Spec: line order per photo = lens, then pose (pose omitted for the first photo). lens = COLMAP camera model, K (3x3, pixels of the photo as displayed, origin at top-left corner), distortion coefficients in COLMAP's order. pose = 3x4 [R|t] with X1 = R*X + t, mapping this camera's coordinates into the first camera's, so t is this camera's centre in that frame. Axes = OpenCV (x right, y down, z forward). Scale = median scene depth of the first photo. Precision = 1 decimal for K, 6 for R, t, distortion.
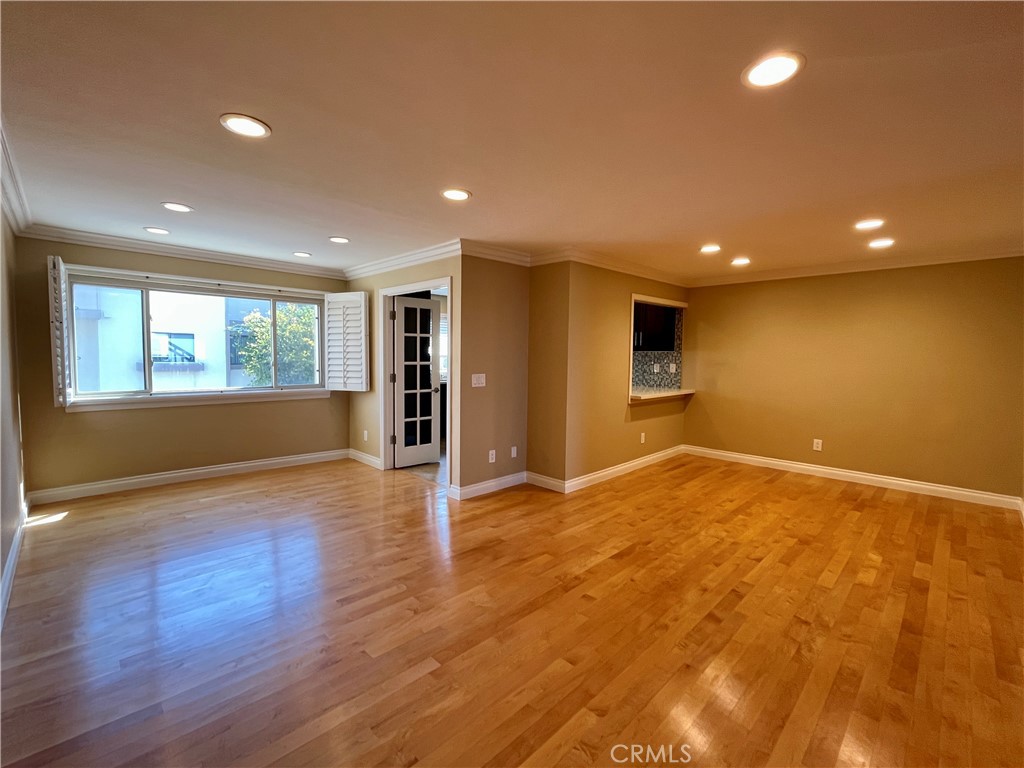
lens RADIAL K [[447.6, 0, 511.0], [0, 447.6, 379.3], [0, 0, 1]] dist [-0.002532, -0.000093]
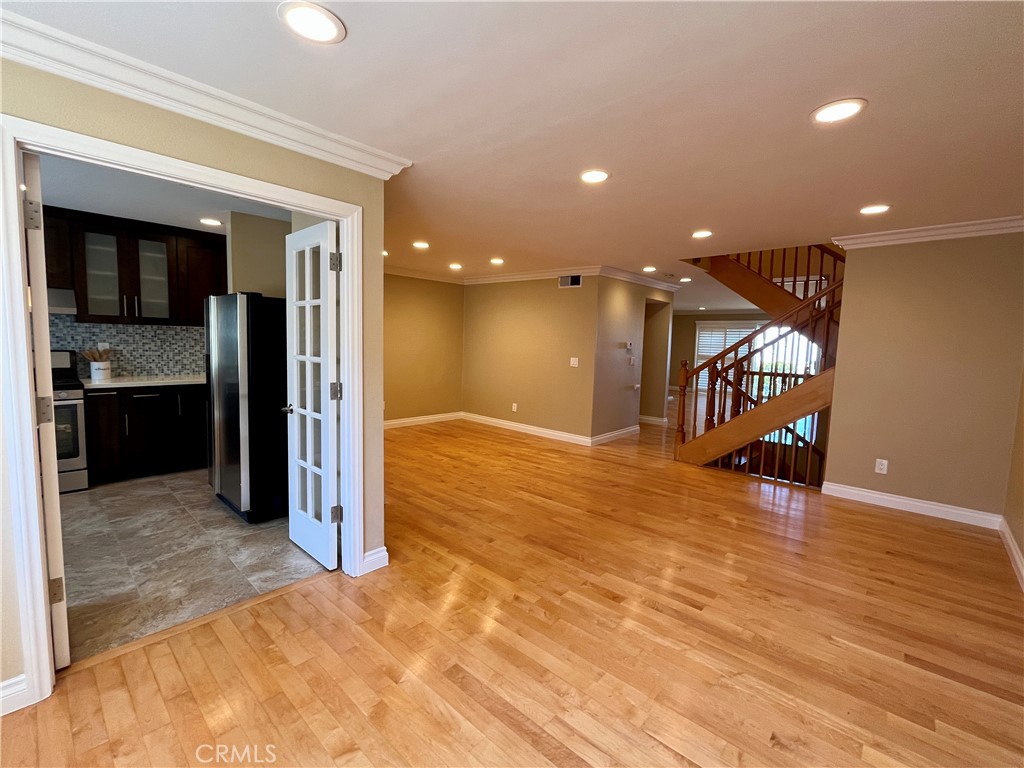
lens RADIAL K [[447.6, 0, 511.0], [0, 447.6, 379.3], [0, 0, 1]] dist [-0.002532, -0.000093]
pose [[-0.048823, -0.099407, 0.993848, -0.897740], [0.026514, 0.994555, 0.100780, -0.072576], [-0.998455, 0.031271, -0.045922, 1.013043]]
